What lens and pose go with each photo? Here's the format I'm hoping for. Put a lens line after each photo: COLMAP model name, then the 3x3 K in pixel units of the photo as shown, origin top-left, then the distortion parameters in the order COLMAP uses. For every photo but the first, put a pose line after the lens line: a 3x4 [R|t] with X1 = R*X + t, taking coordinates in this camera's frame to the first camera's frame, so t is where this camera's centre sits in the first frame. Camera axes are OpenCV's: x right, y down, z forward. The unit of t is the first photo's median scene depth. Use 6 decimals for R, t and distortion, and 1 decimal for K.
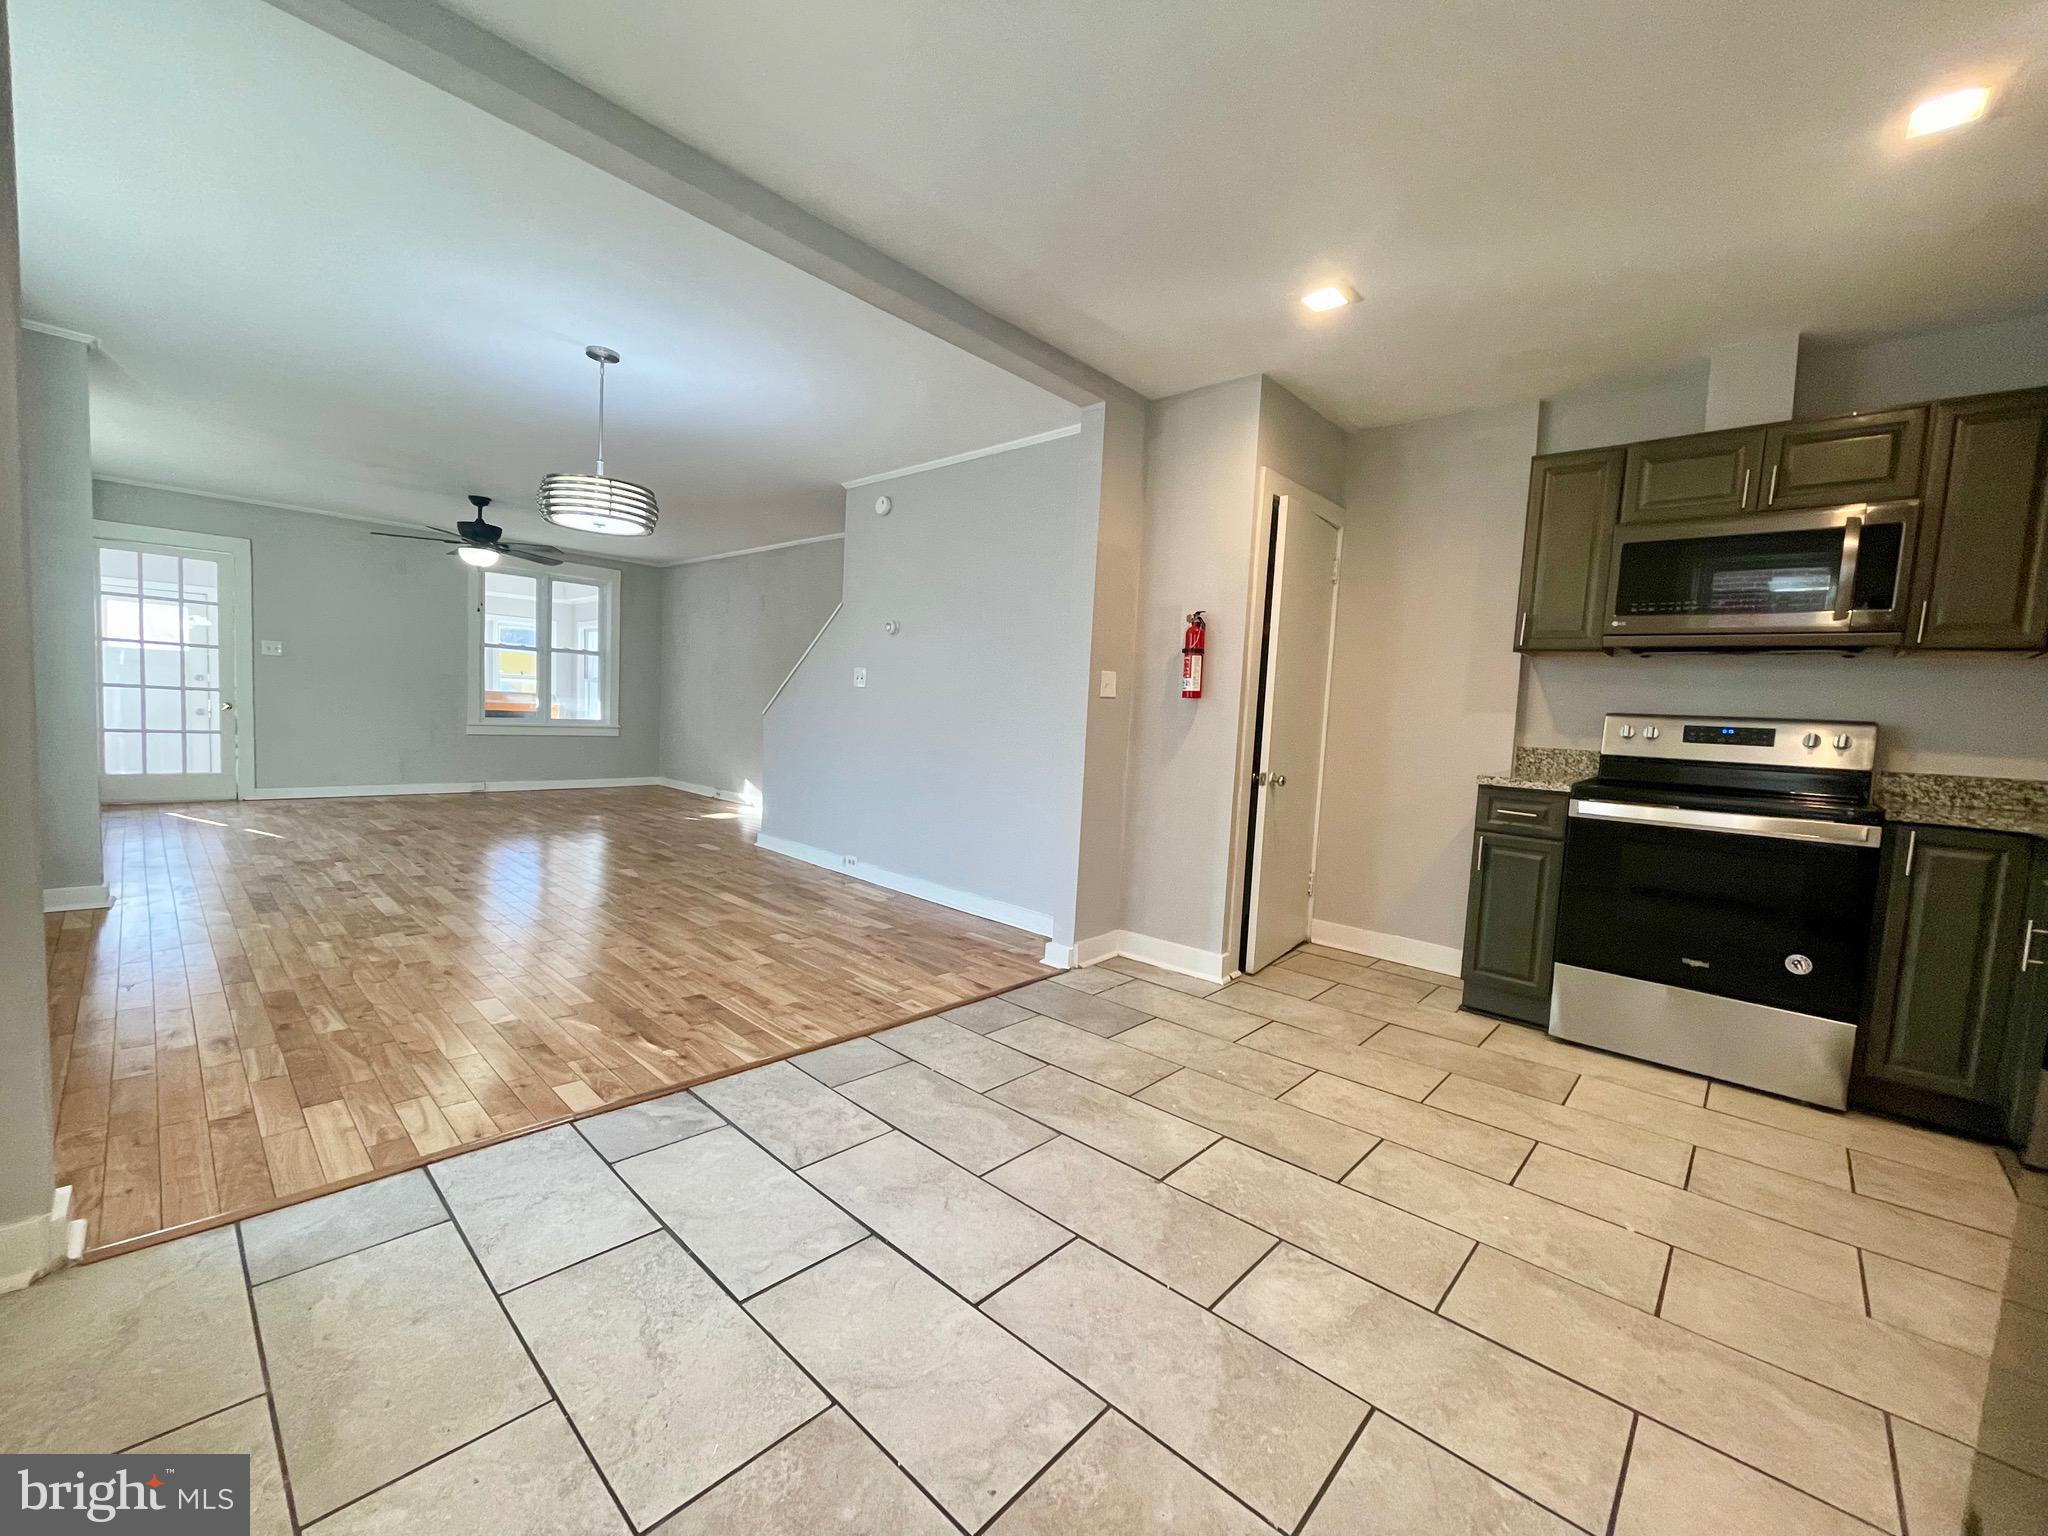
lens RADIAL K [[831.6, 0, 1019.0], [0, 831.6, 776.3], [0, 0, 1]] dist [-0.000732, -0.000121]
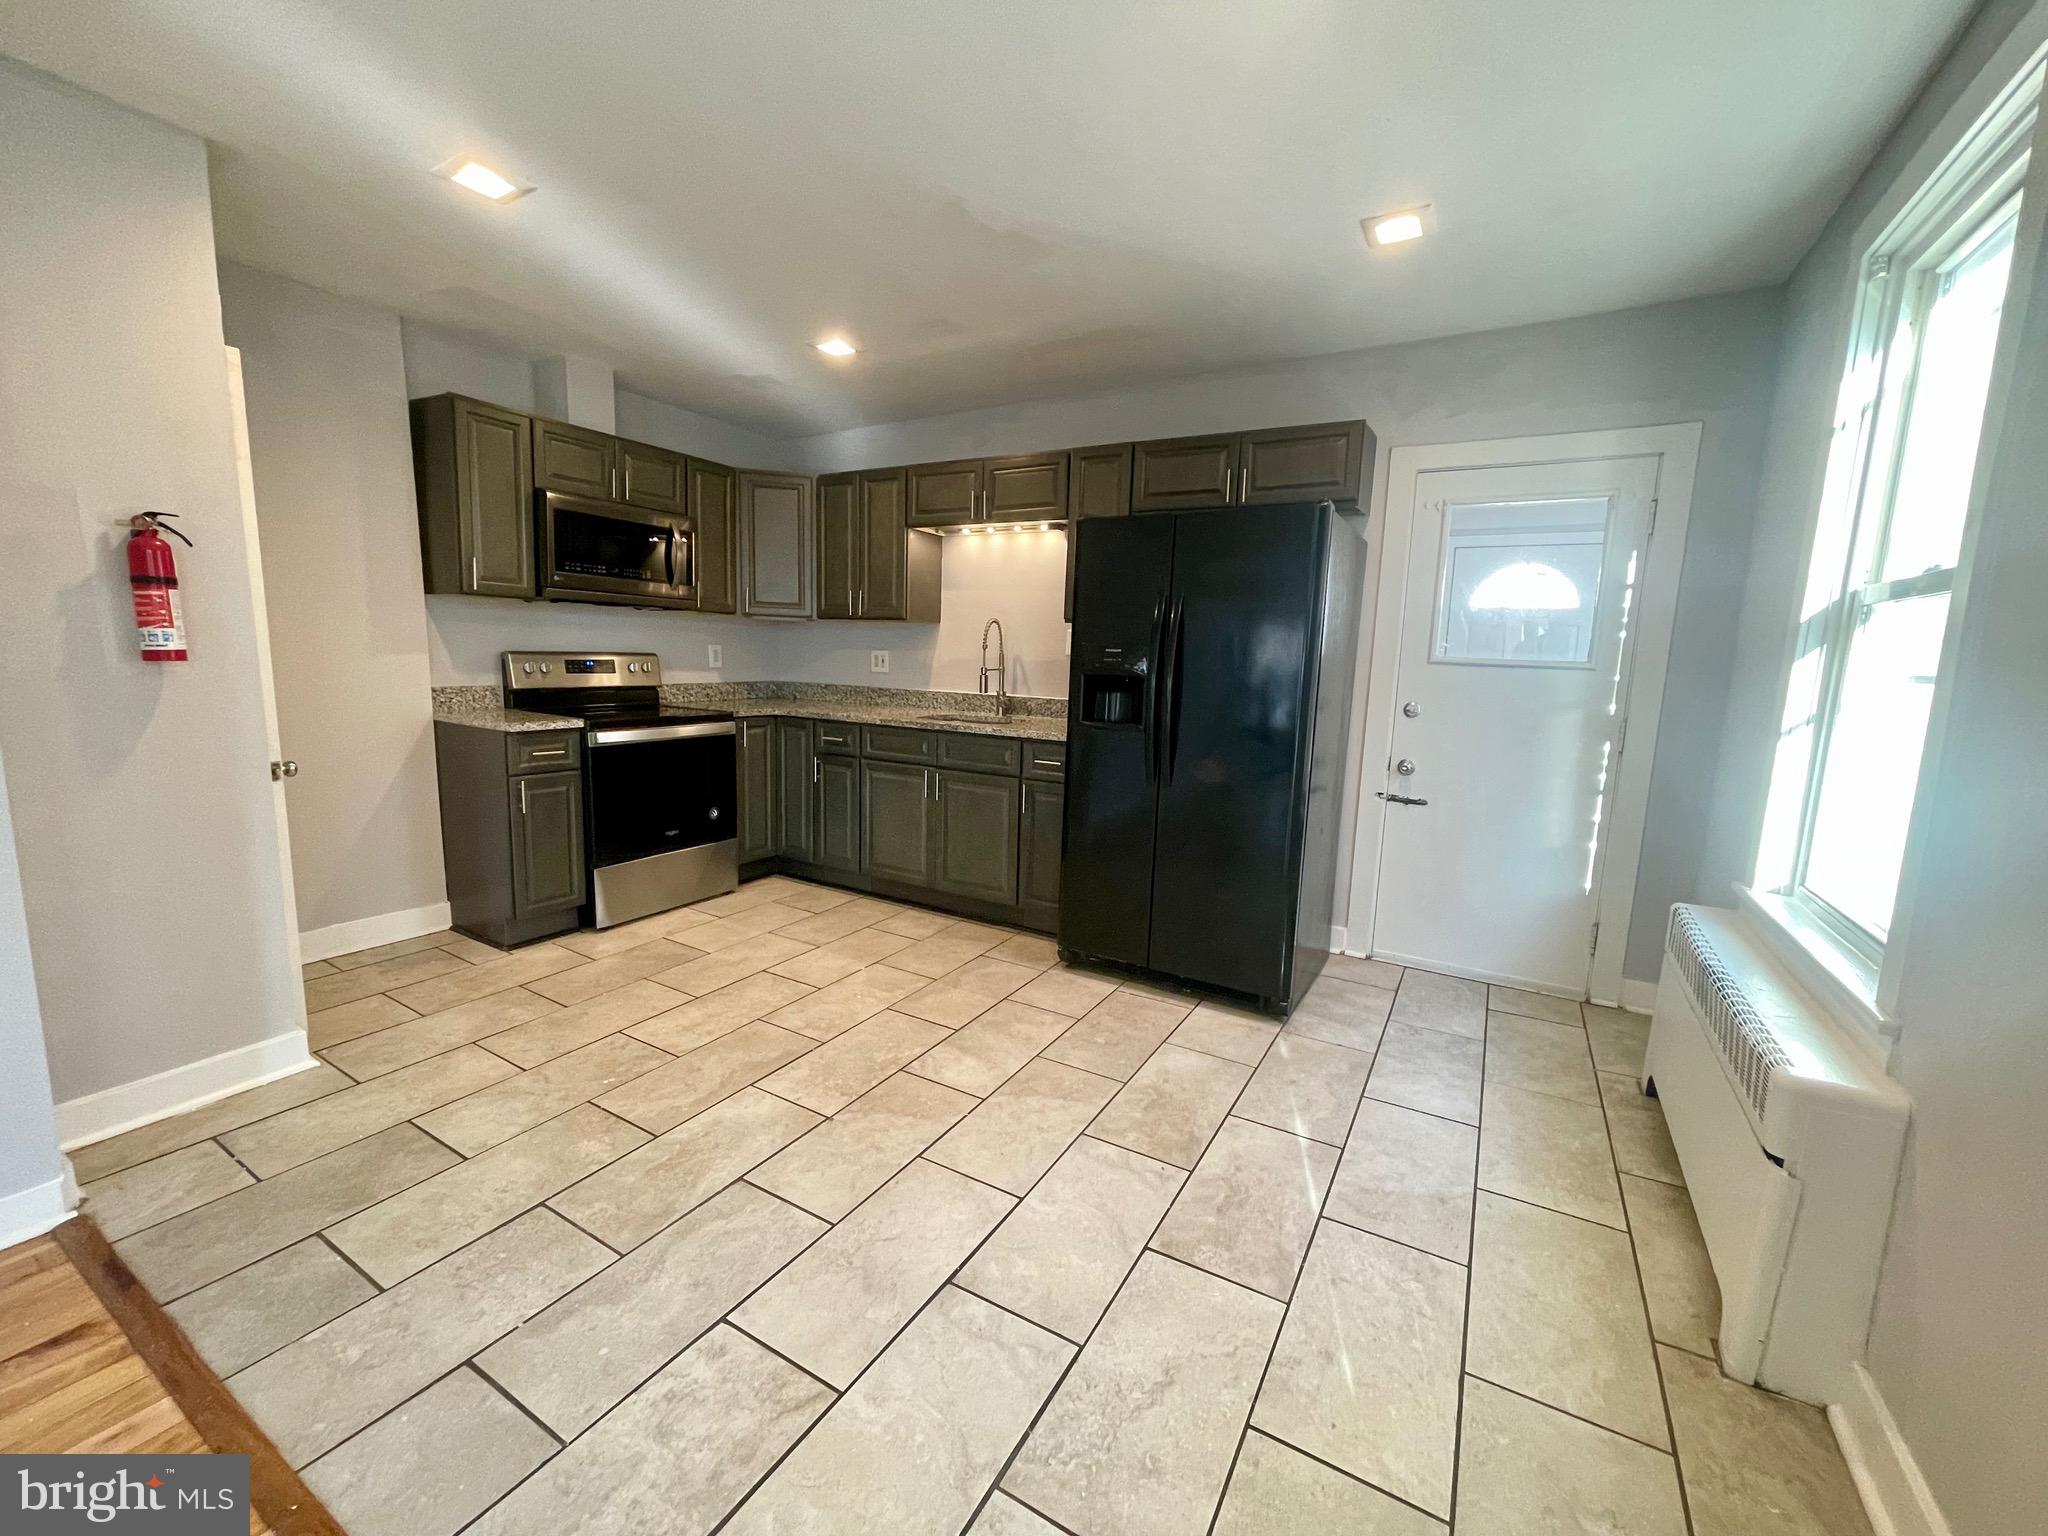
lens RADIAL K [[819.5, 0, 1024.0], [0, 819.5, 768.0], [0, 0, 1]] dist [0.001045, 0.000234]
pose [[-0.209213, -0.194909, 0.958249, -0.628074], [0.037944, 0.977578, 0.207125, -0.149473], [-0.977134, 0.079693, -0.197127, 0.661760]]
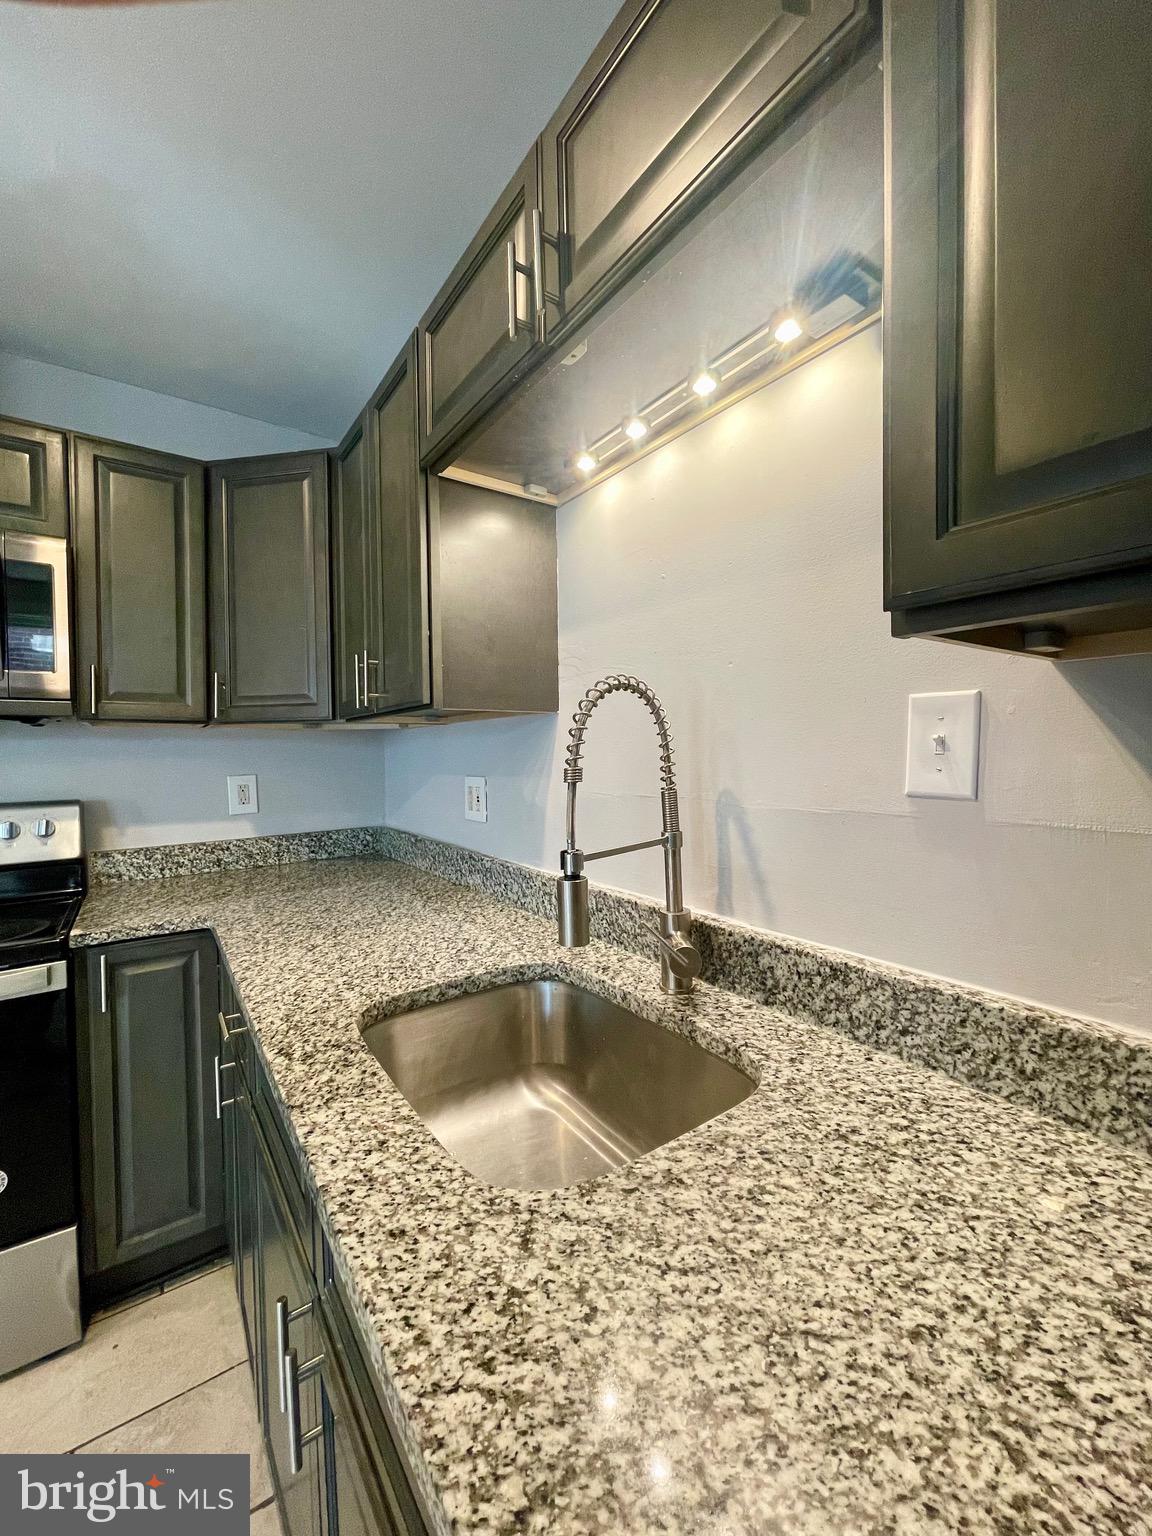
lens RADIAL K [[614.6, 0, 572.8], [0, 614.6, 760.8], [0, 0, 1]] dist [0.001045, 0.000234]
pose [[0.207433, -0.071089, 0.975663, 0.524876], [0.108733, 0.992852, 0.049223, -0.083241], [-0.972187, 0.095876, 0.213680, 0.362625]]
